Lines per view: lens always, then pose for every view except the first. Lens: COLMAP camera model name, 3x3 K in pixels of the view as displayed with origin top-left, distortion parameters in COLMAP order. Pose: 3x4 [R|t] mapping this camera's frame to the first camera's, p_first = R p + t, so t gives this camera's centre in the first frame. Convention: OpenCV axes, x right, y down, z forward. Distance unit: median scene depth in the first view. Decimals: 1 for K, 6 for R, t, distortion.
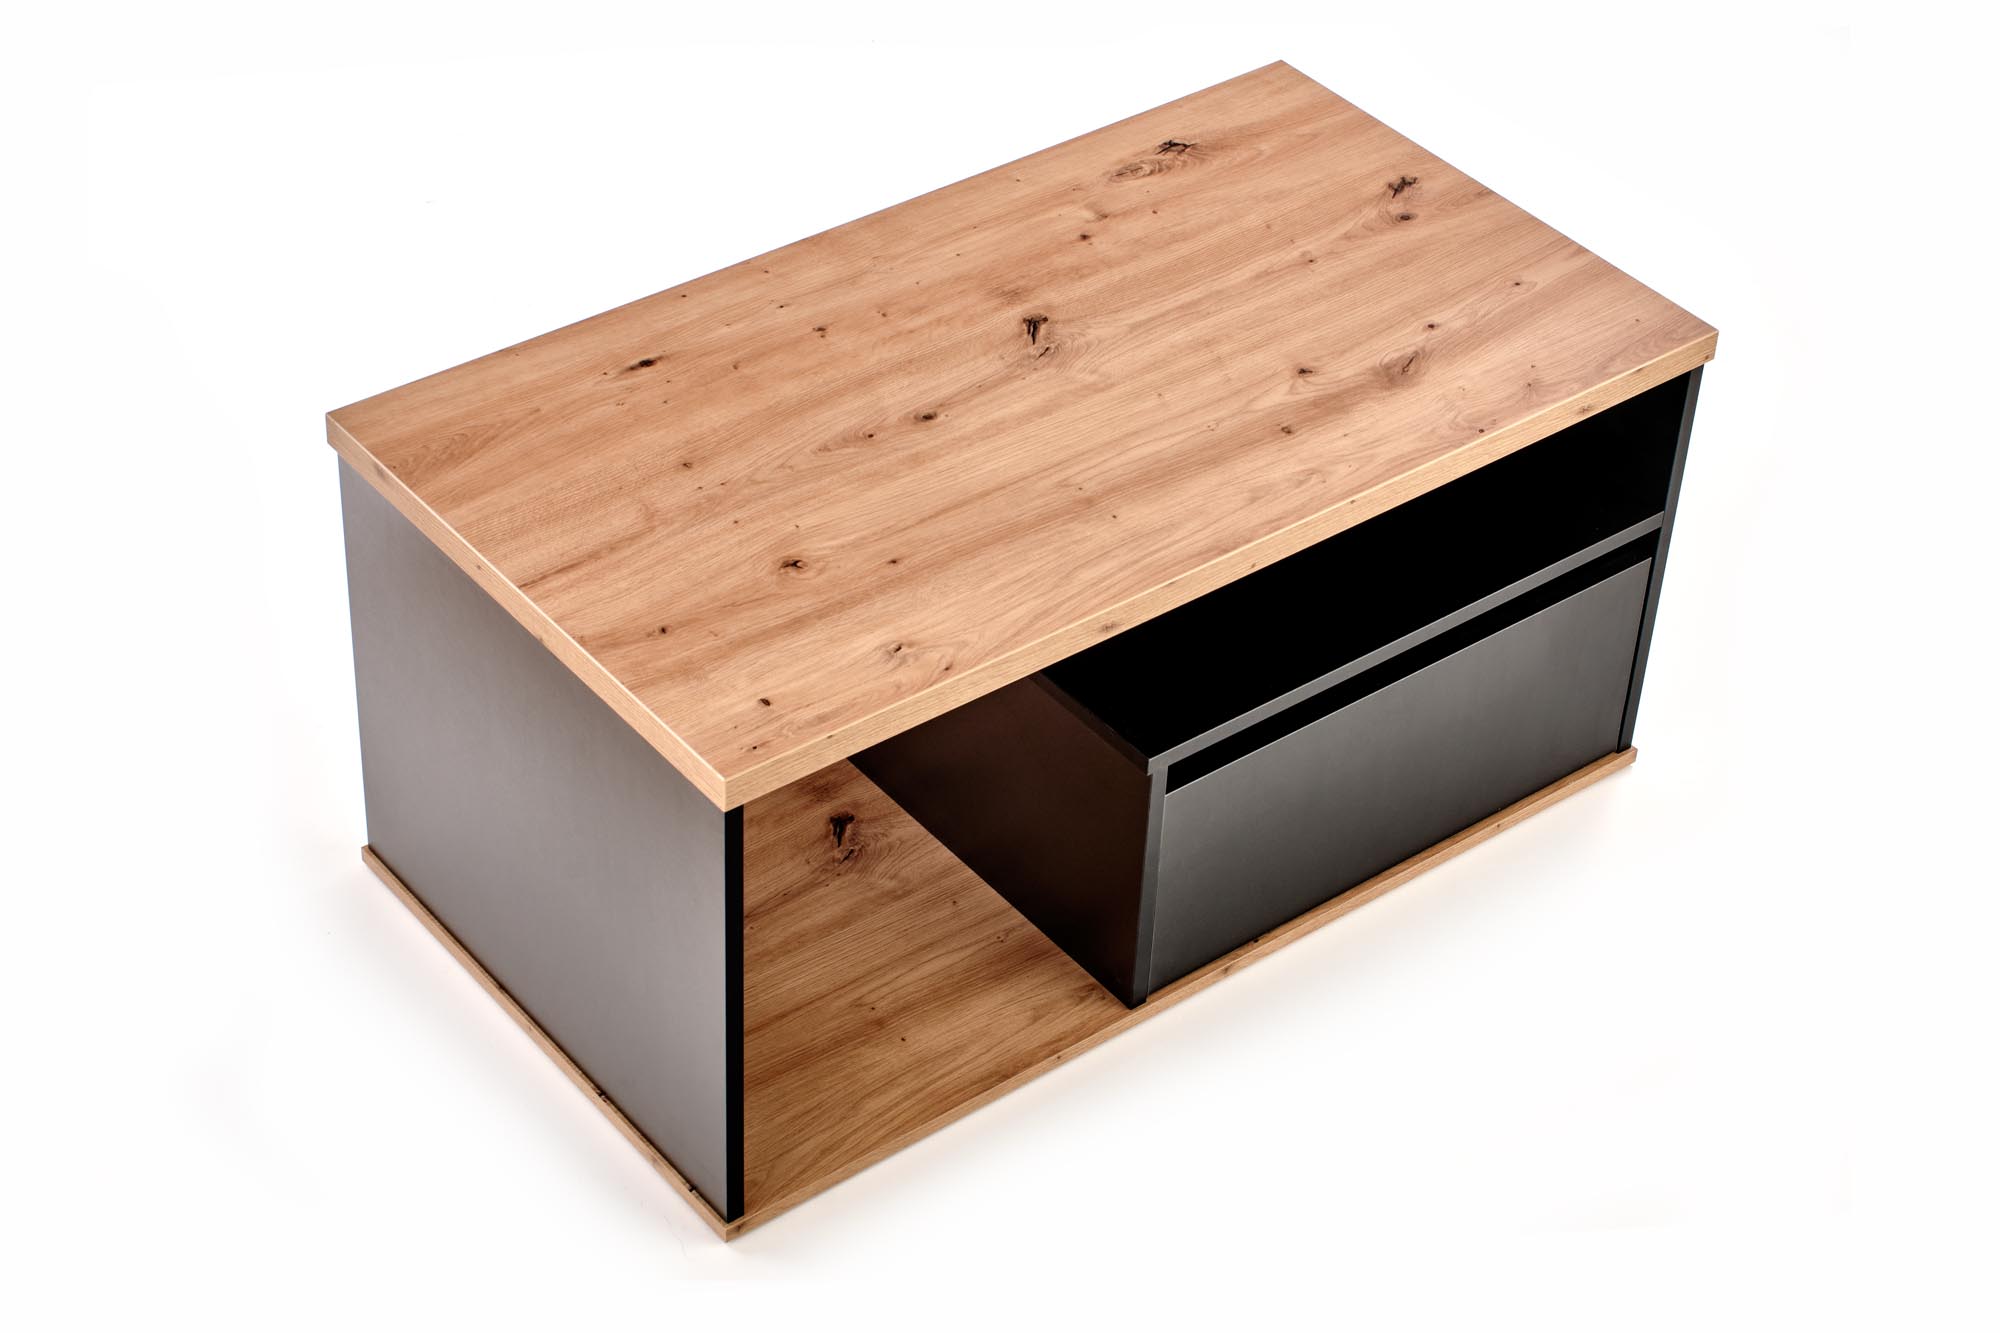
lens RADIAL K [[3775.8, 0, 1009.0], [0, 3775.8, 598.3], [0, 0, 1]] dist [0.006999, 0.000000]
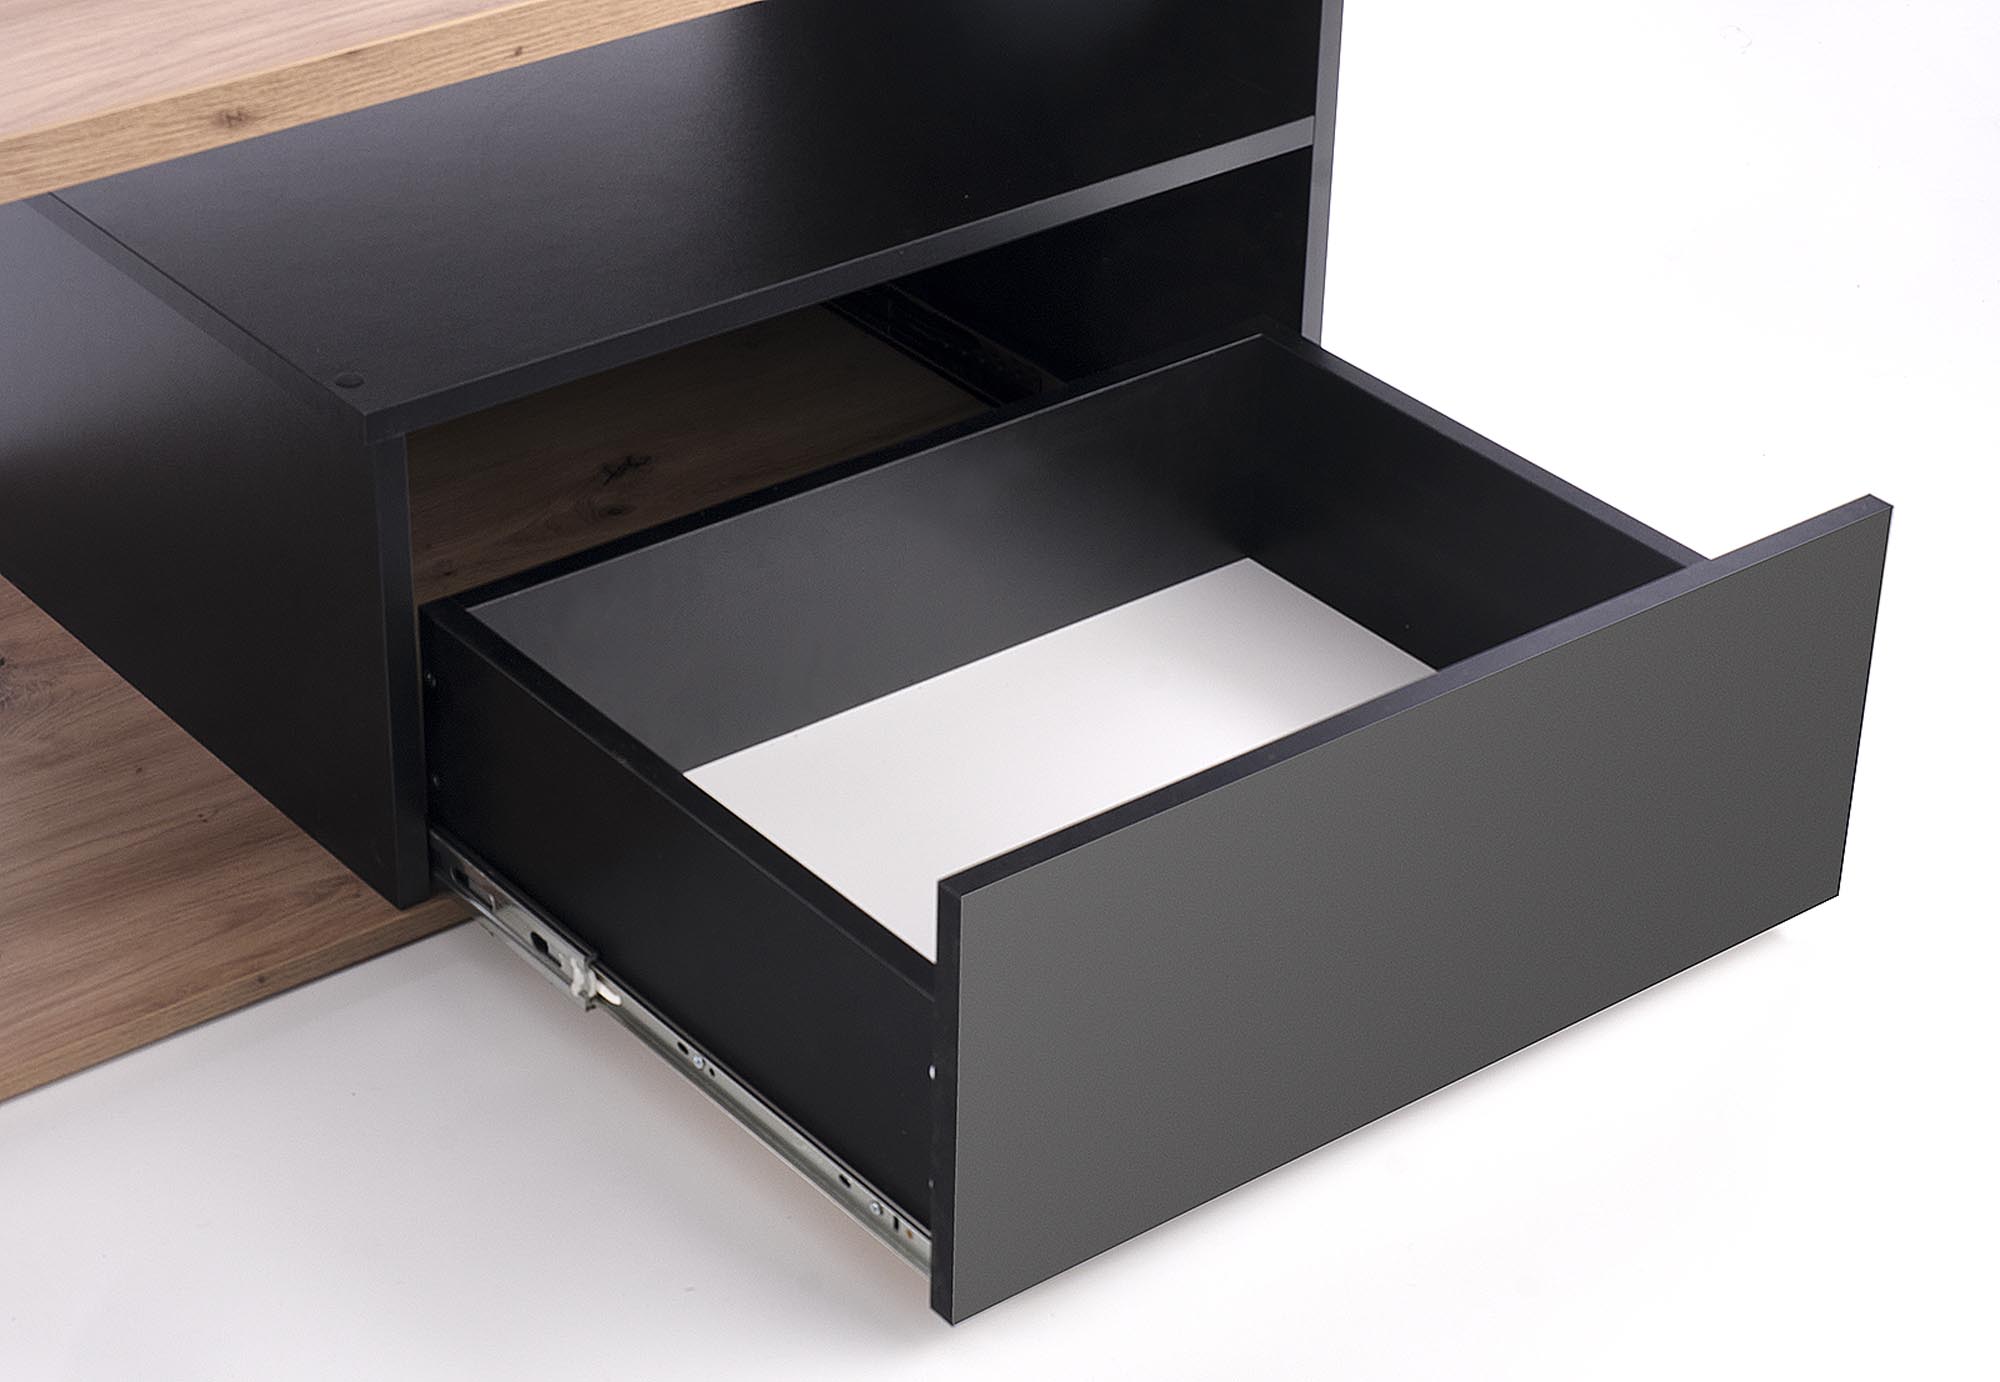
lens RADIAL K [[4378.5, 0, 993.8], [0, 4378.5, 676.9], [0, 0, 1]] dist [-0.038061, 0.000000]
pose [[0.999723, -0.020957, -0.010696, 0.133659], [0.019519, 0.992543, -0.120323, 0.157819], [0.013138, 0.120081, 0.992677, 0.324439]]
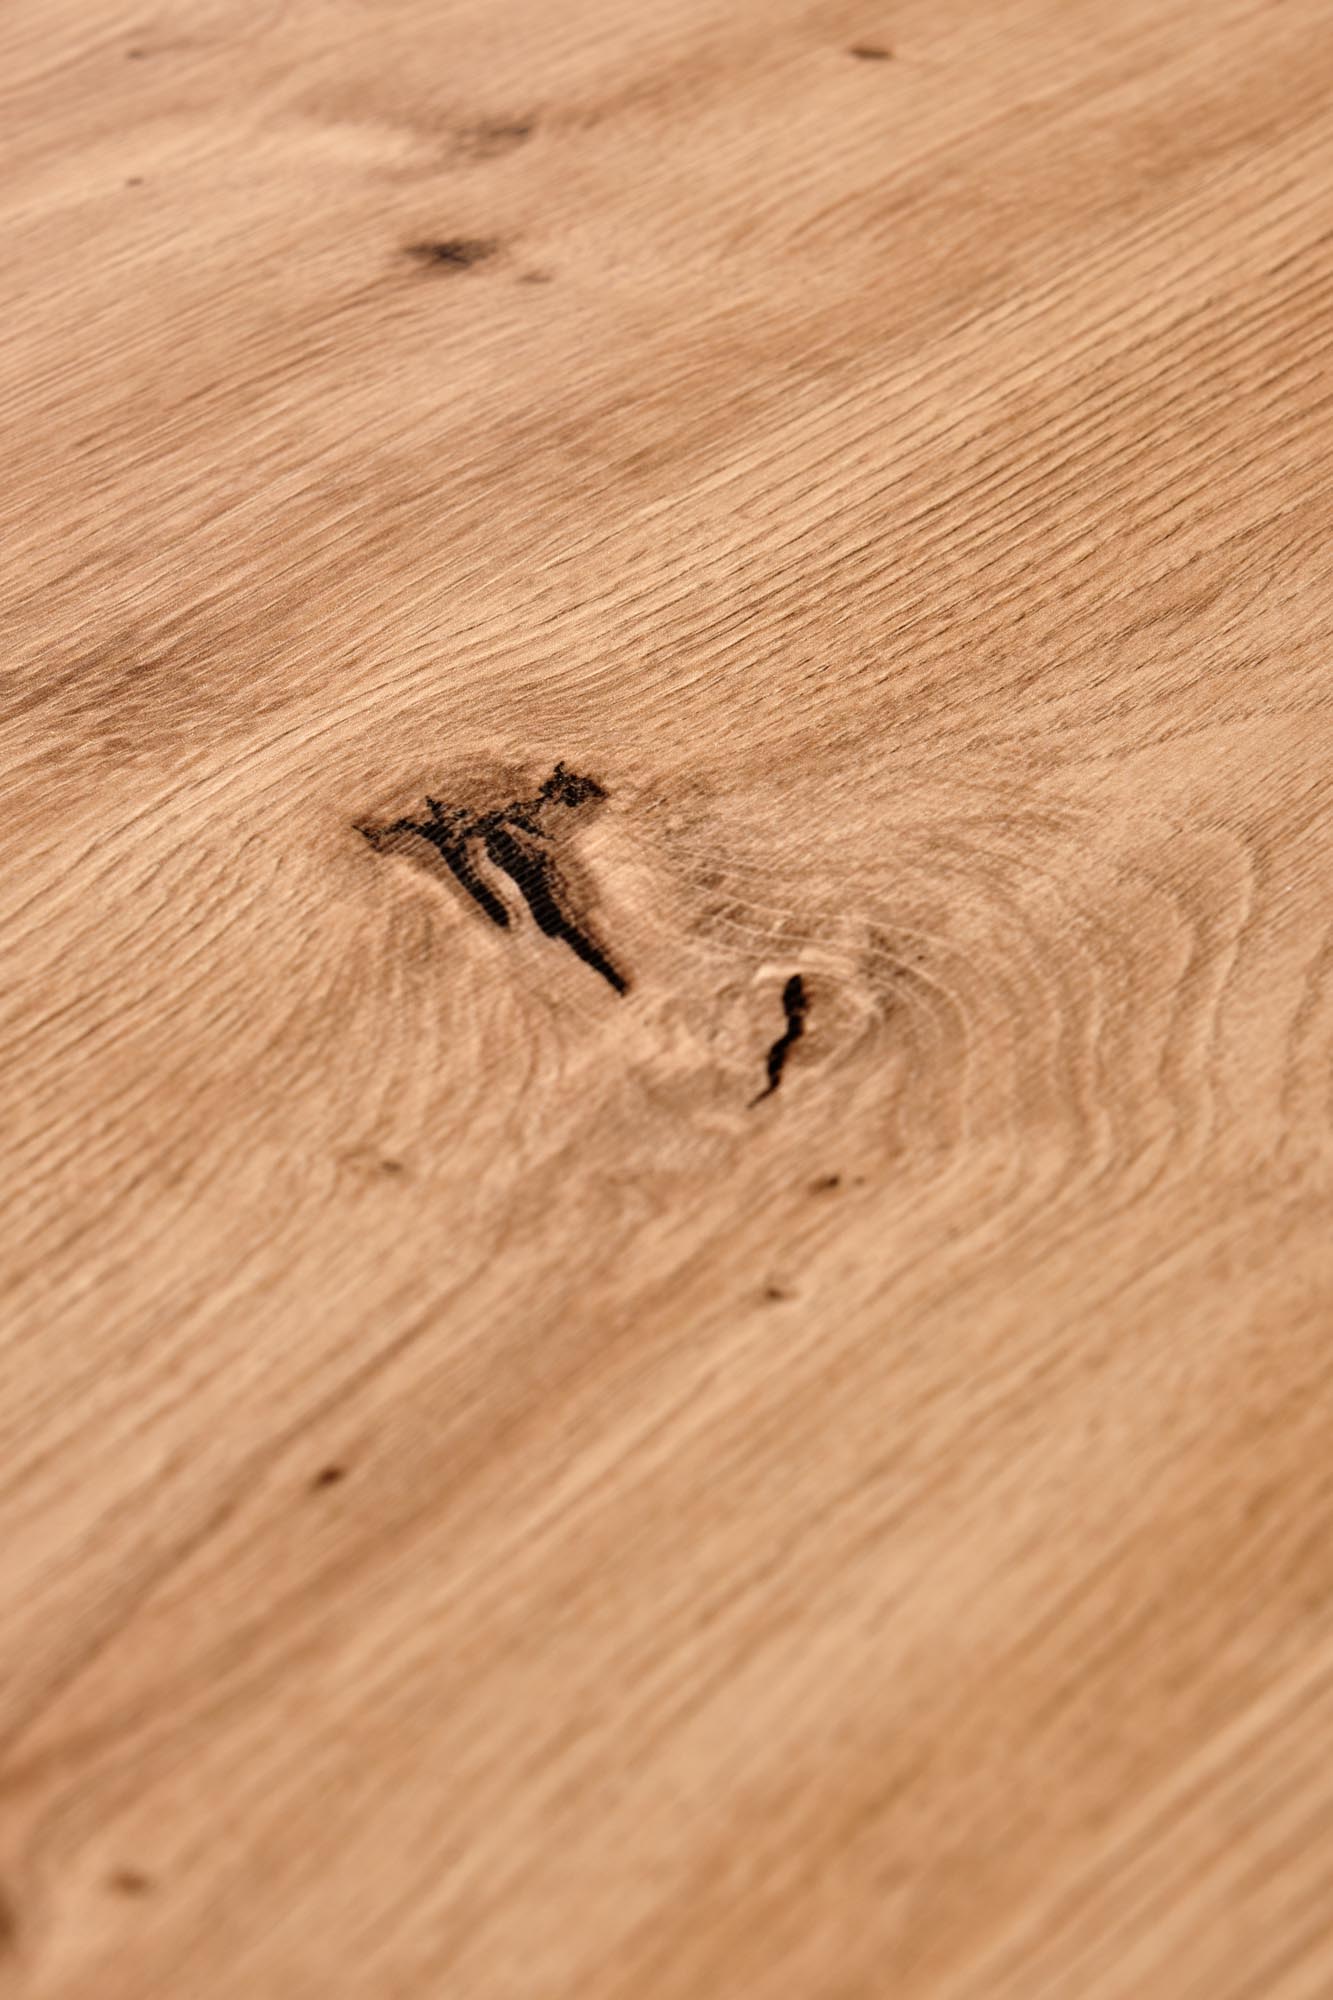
lens RADIAL K [[7084.5, 0, 666.6], [0, 7084.5, 1000.1], [0, 0, 1]] dist [-0.114121, 0.000000]
pose [[0.933797, -0.202561, 0.294945, -0.041670], [0.264357, 0.946080, -0.187210, -0.035430], [-0.241120, 0.252787, 0.936995, 0.841452]]
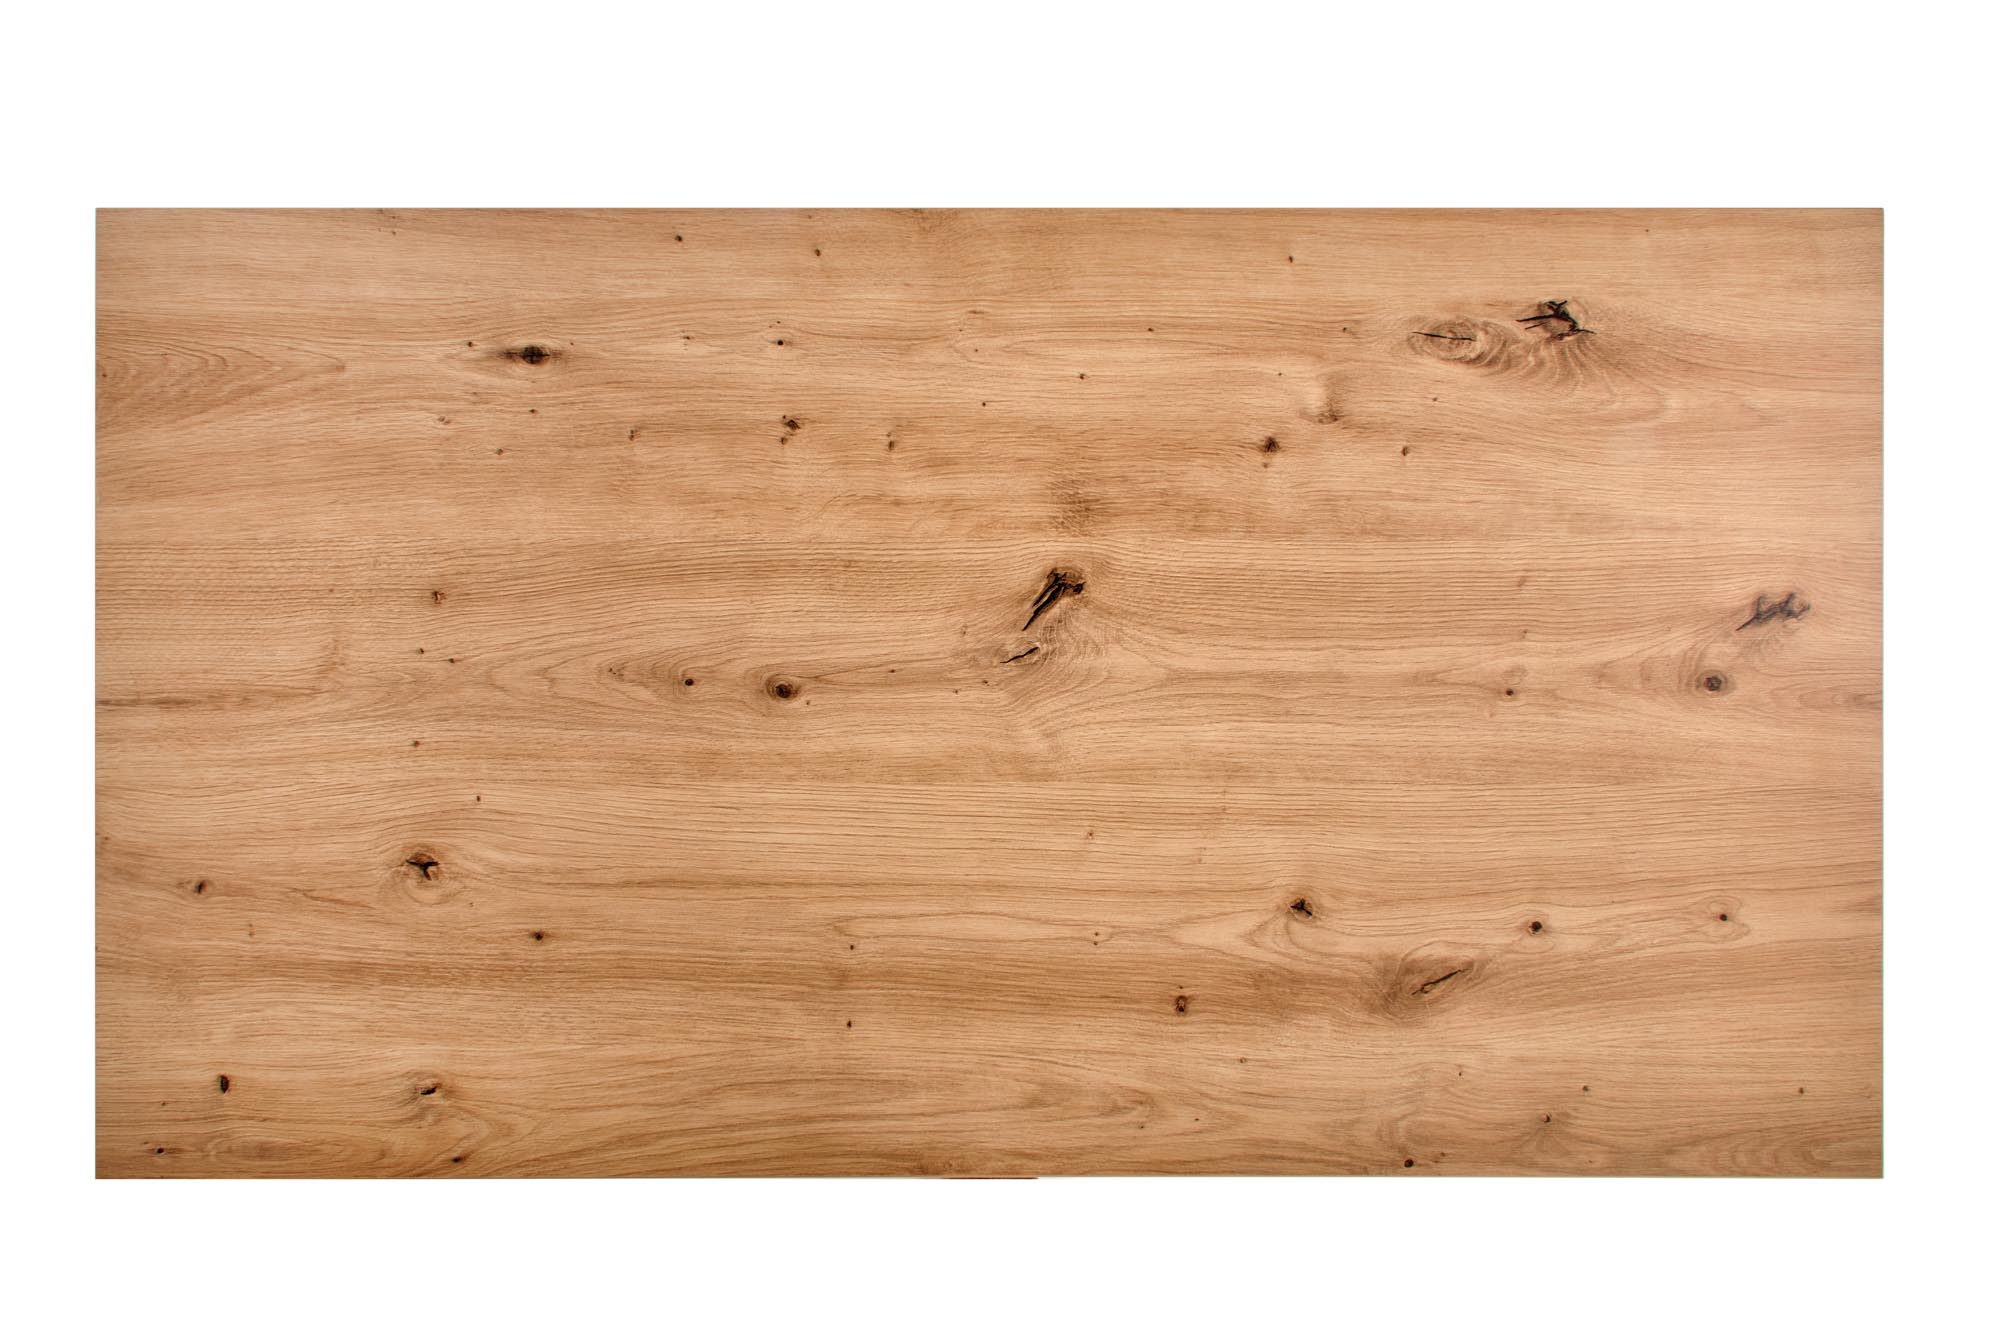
lens RADIAL K [[1367.1, 0, 992.3], [0, 1367.1, 666.8], [0, 0, 1]] dist [-0.002075, 0.009019]
pose [[0.783162, 0.620466, -0.040973, 0.016383], [-0.348658, 0.492731, 0.797279, -0.260318], [0.514874, -0.610113, 0.602219, 0.840467]]
